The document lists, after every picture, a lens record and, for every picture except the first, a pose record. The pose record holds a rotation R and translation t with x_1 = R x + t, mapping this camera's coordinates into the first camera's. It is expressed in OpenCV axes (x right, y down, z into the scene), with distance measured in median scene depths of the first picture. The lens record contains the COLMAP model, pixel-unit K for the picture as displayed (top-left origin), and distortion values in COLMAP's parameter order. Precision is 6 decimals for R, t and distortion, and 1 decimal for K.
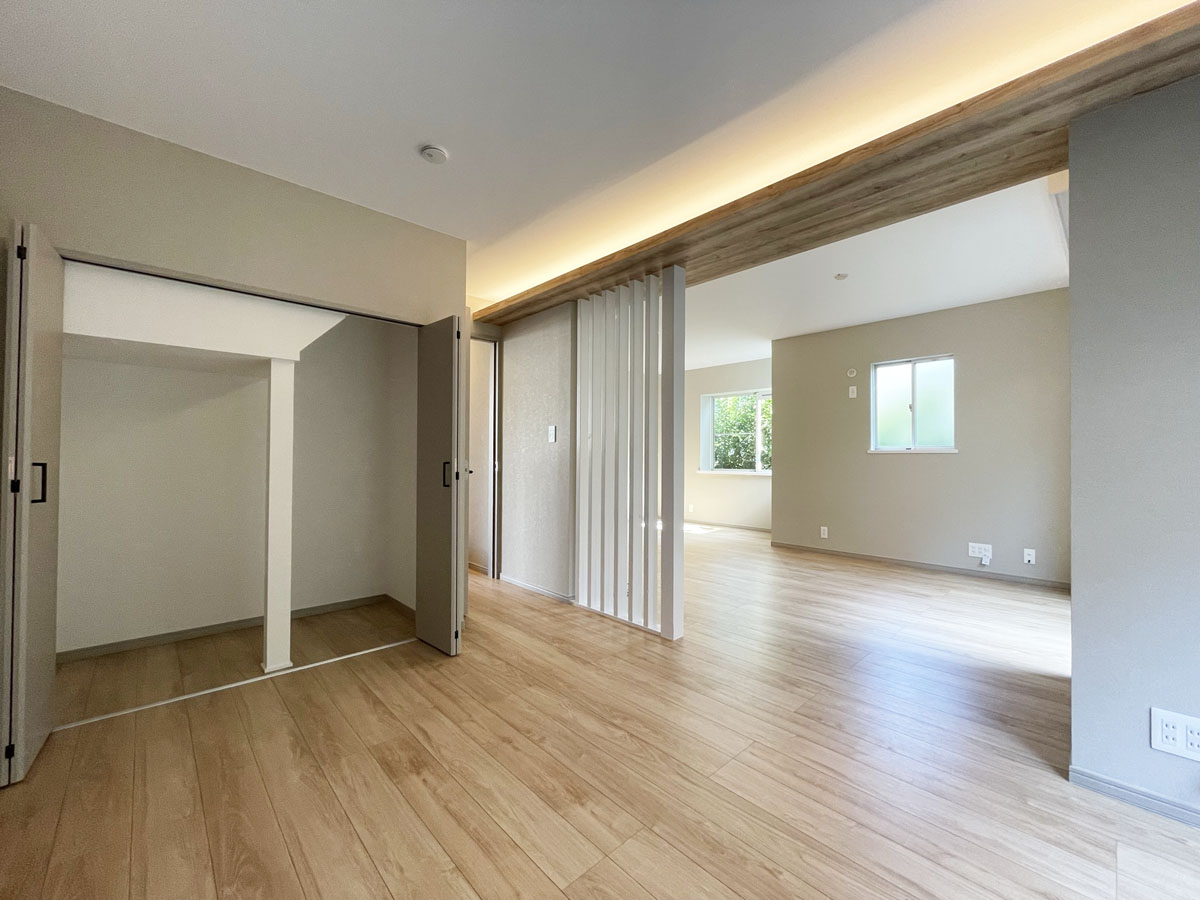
lens RADIAL K [[485.3, 0, 600.0], [0, 485.3, 450.0], [0, 0, 1]] dist [-0.001232, -0.000573]
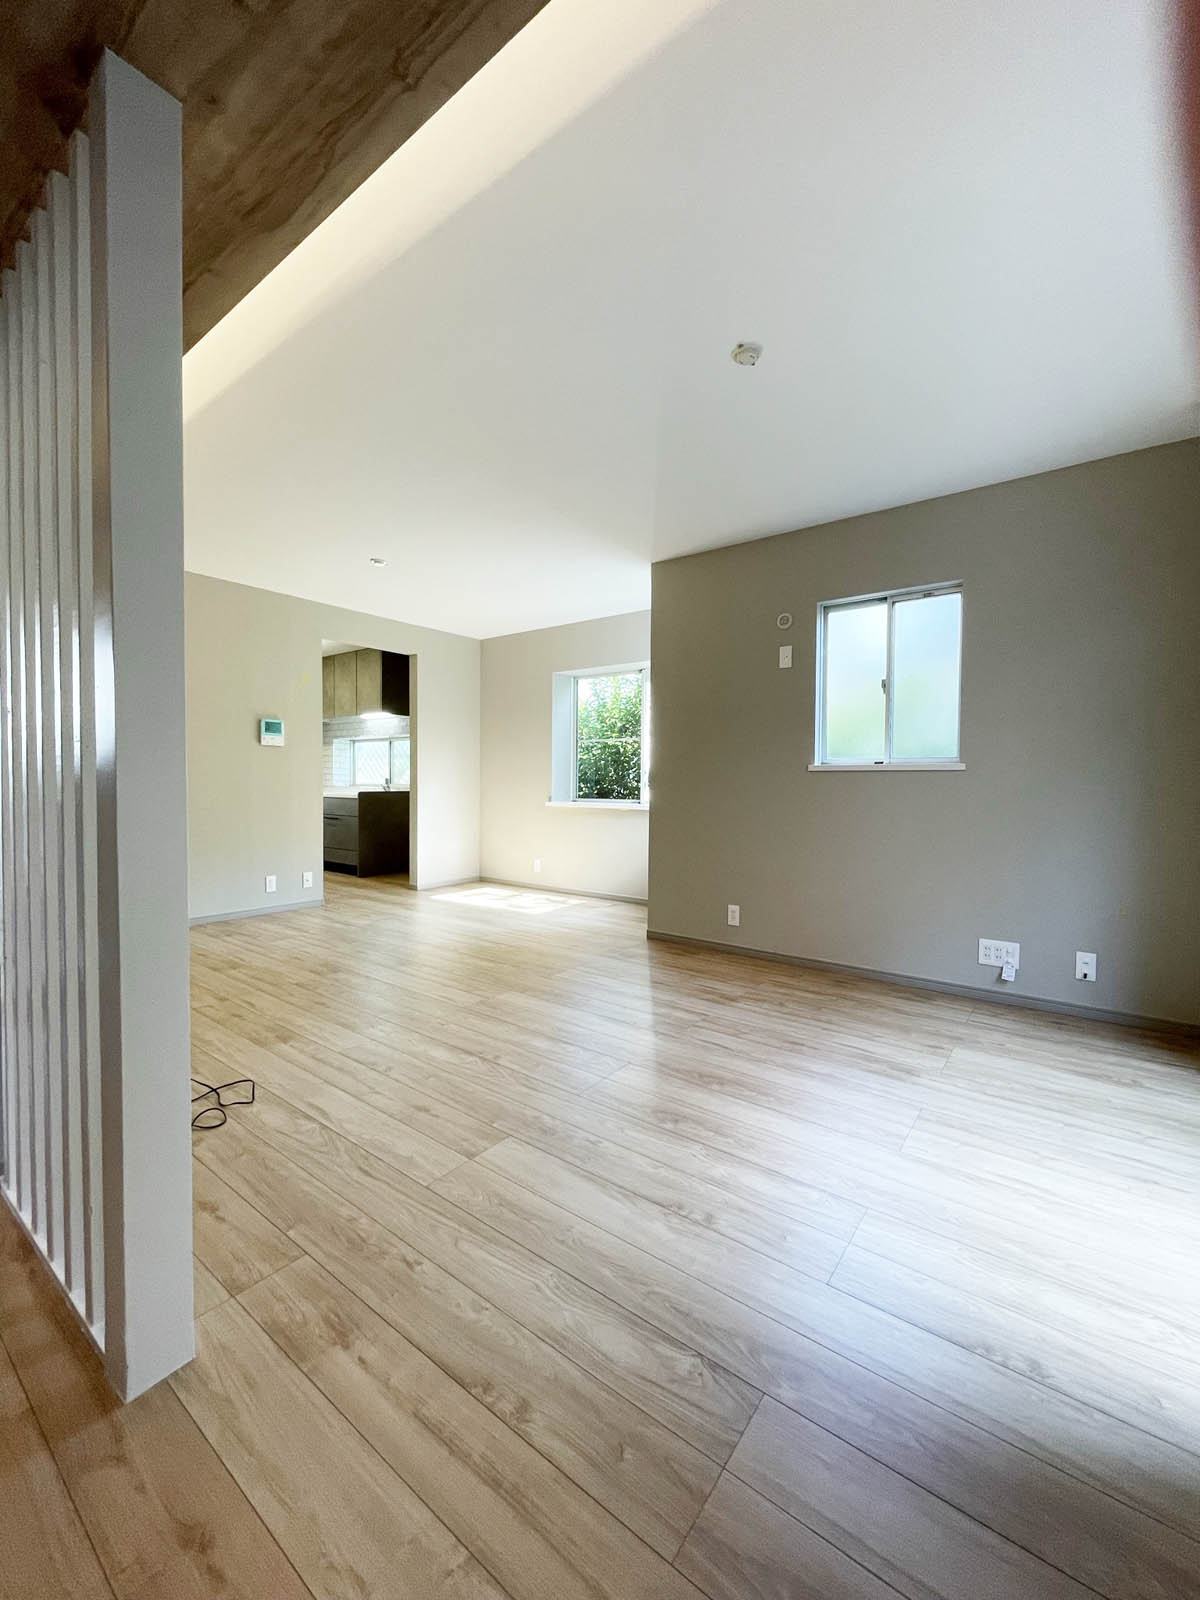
lens RADIAL K [[647.0, 0, 600.0], [0, 647.0, 800.0], [0, 0, 1]] dist [-0.001232, -0.000573]
pose [[0.986005, -0.002705, 0.166691, 0.204146], [-0.004656, 0.999032, 0.043753, 0.008657], [-0.166648, -0.043917, 0.985038, 0.331009]]
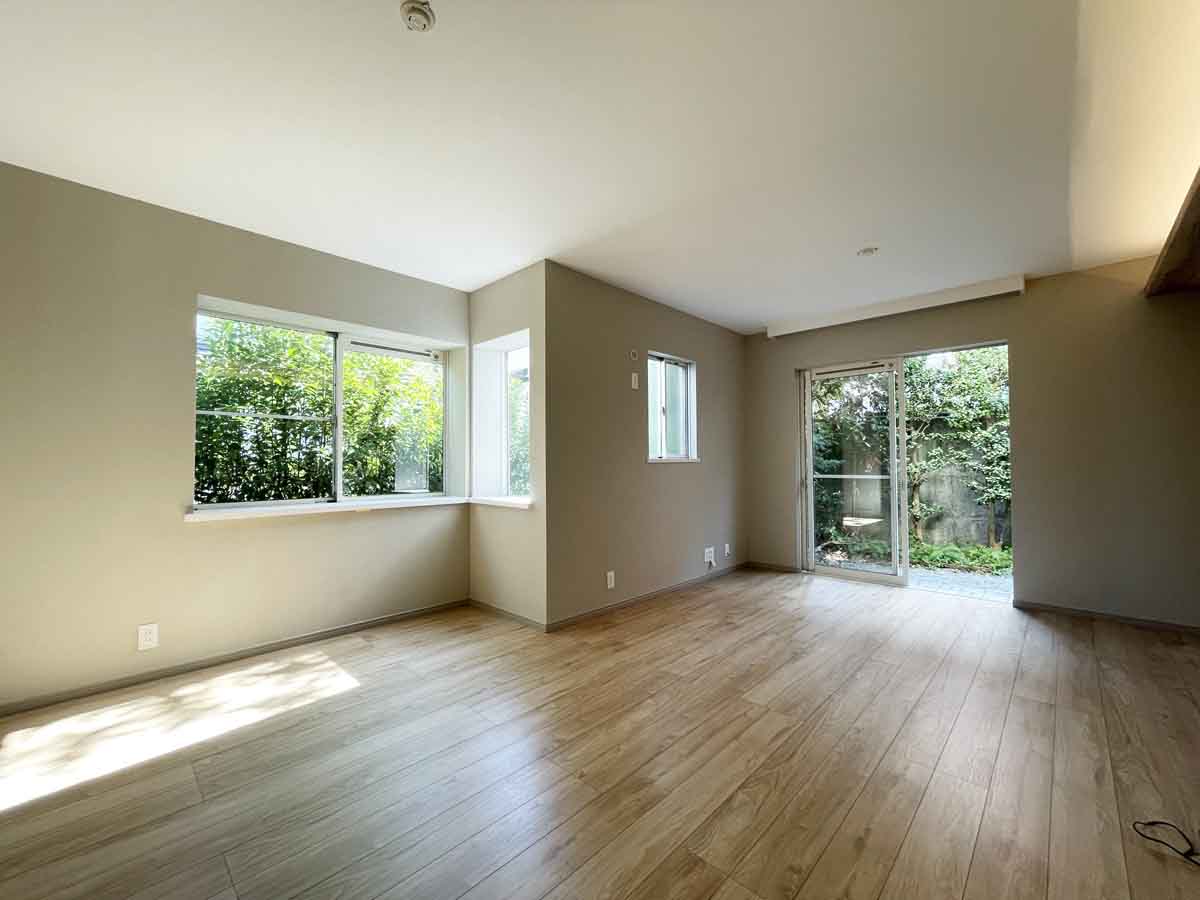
lens RADIAL K [[485.3, 0, 600.0], [0, 485.3, 450.0], [0, 0, 1]] dist [-0.001232, -0.000573]
pose [[-0.047632, 0.022426, 0.998613, -0.228997], [-0.008304, 0.999704, -0.022847, 0.004943], [-0.998830, -0.009380, -0.047432, 1.119693]]
